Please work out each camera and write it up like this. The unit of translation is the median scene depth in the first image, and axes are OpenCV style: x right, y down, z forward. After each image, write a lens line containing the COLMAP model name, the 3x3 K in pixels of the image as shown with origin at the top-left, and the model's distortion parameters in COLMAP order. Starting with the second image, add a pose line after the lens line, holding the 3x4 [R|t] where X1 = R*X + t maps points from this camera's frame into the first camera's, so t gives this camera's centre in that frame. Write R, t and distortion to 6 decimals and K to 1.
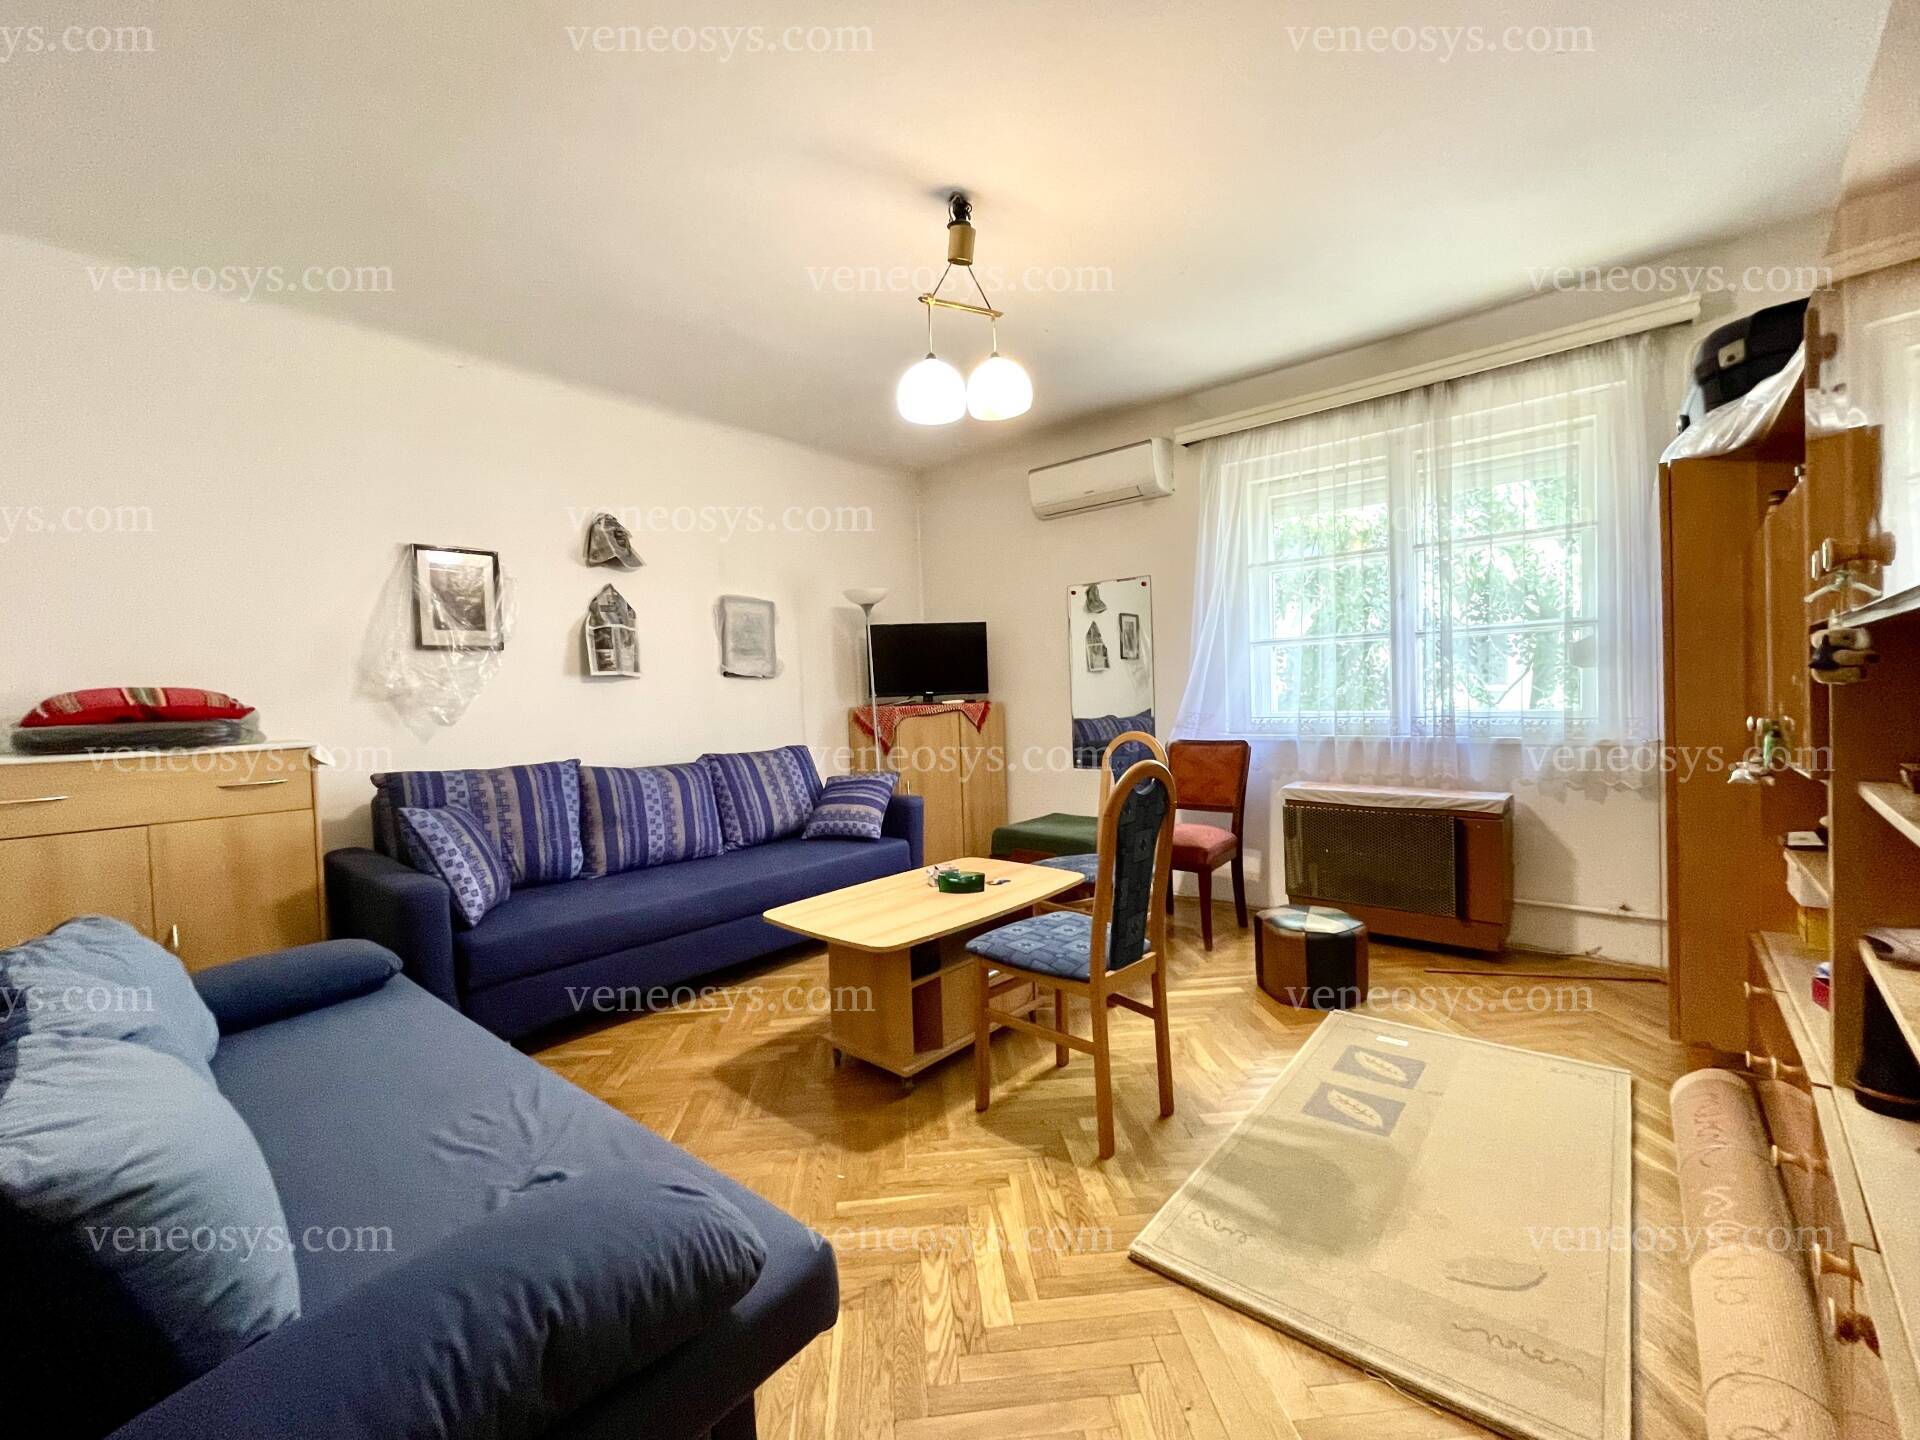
lens RADIAL K [[786.5, 0, 967.6], [0, 786.5, 723.1], [0, 0, 1]] dist [0.000674, 0.000122]
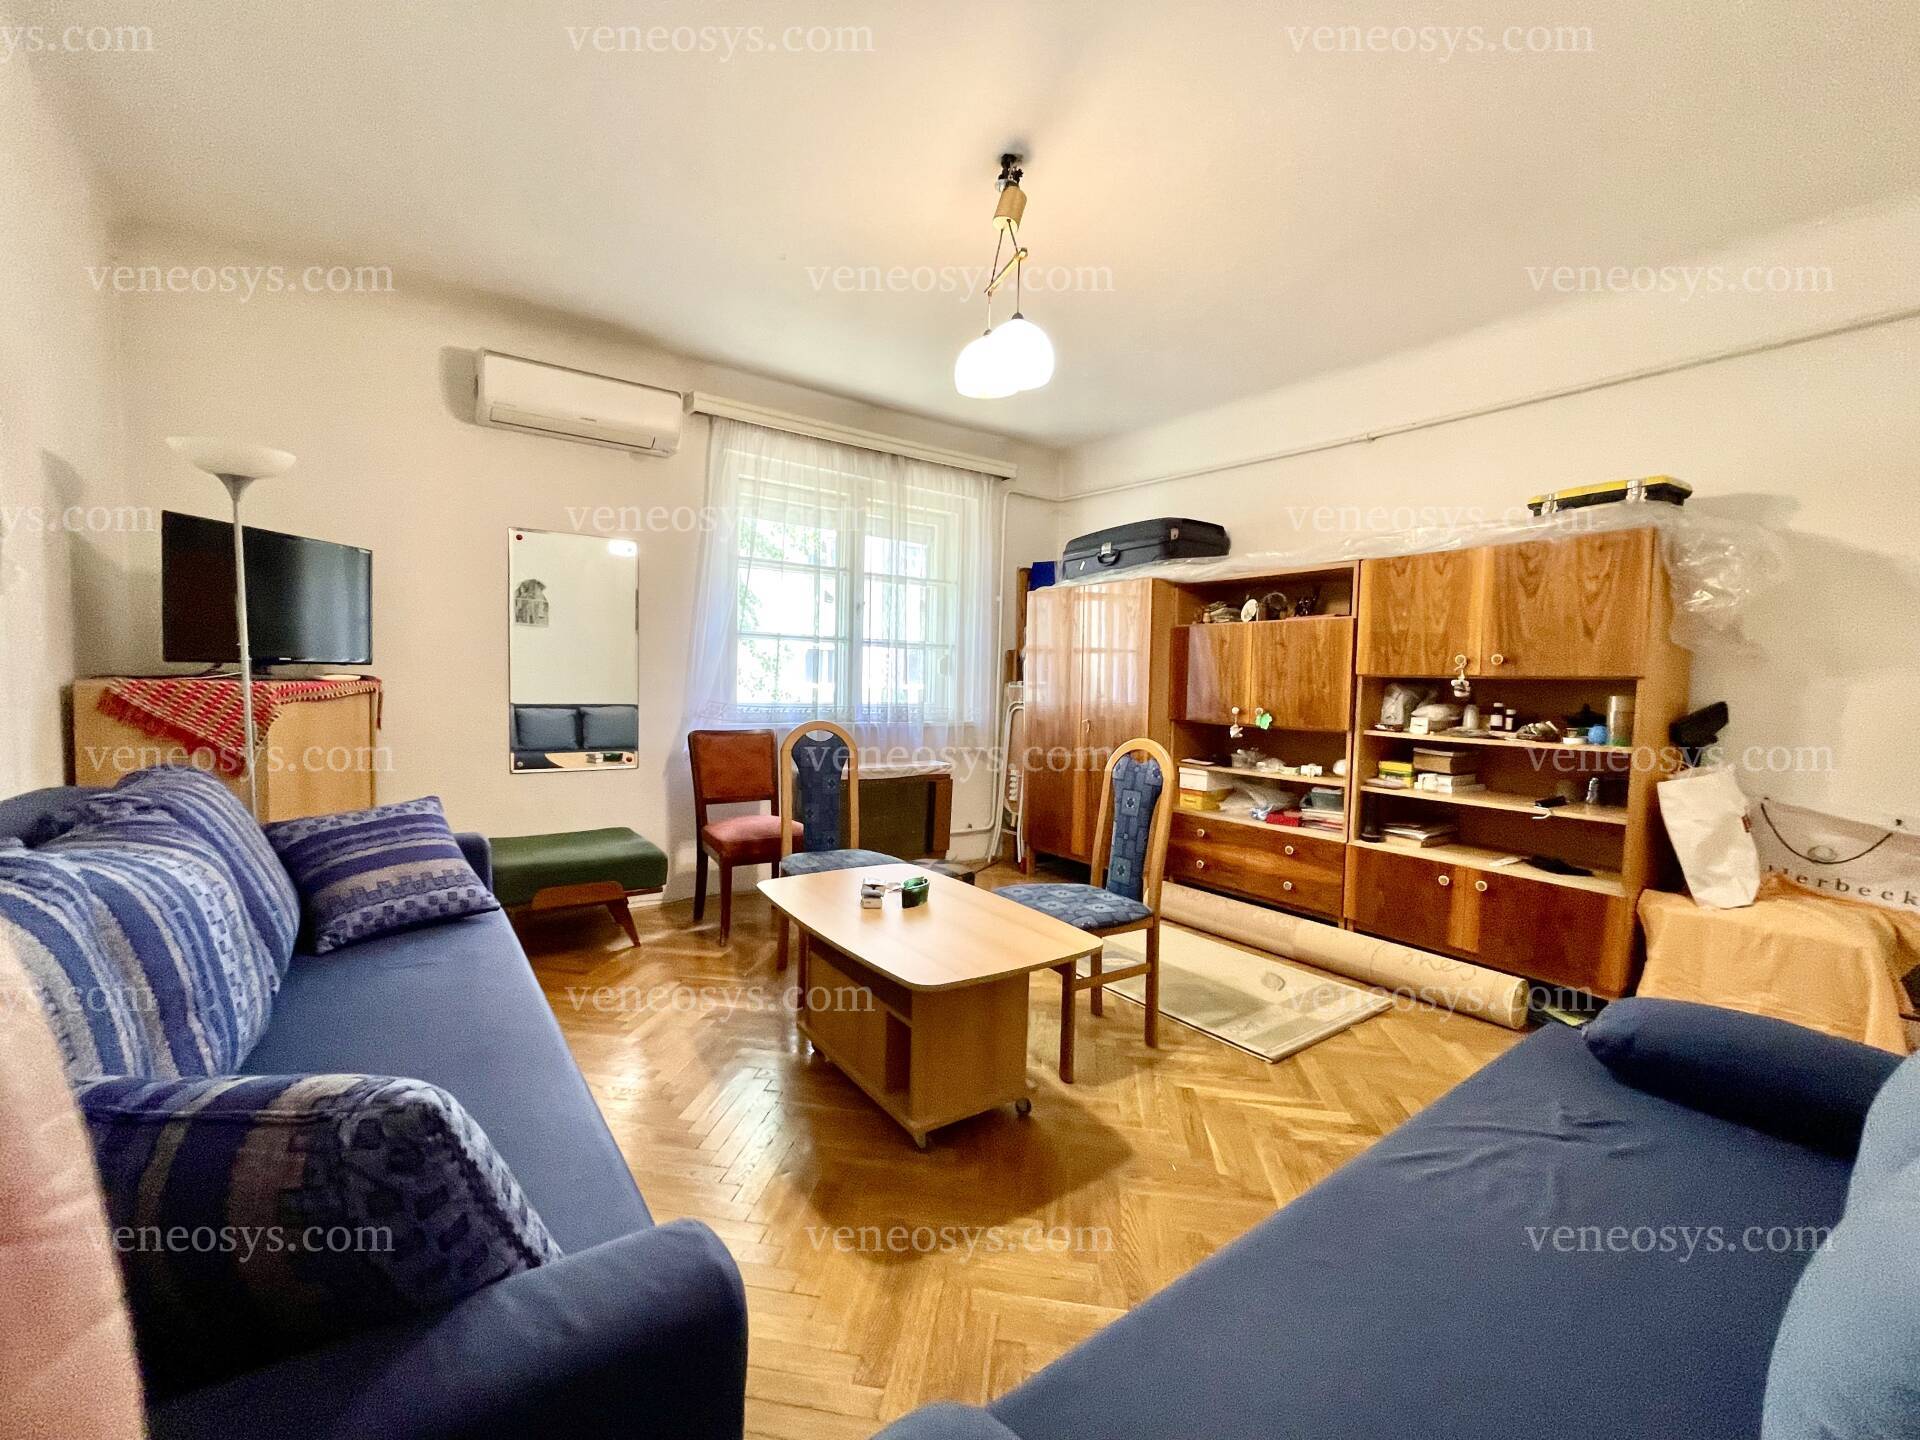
lens RADIAL K [[786.5, 0, 962.9], [0, 786.5, 718.1], [0, 0, 1]] dist [0.000674, 0.000122]
pose [[0.249689, -0.008687, 0.968287, -0.707335], [0.003412, 0.999961, 0.008092, 0.000469], [-0.968320, 0.001284, 0.249709, 0.603936]]
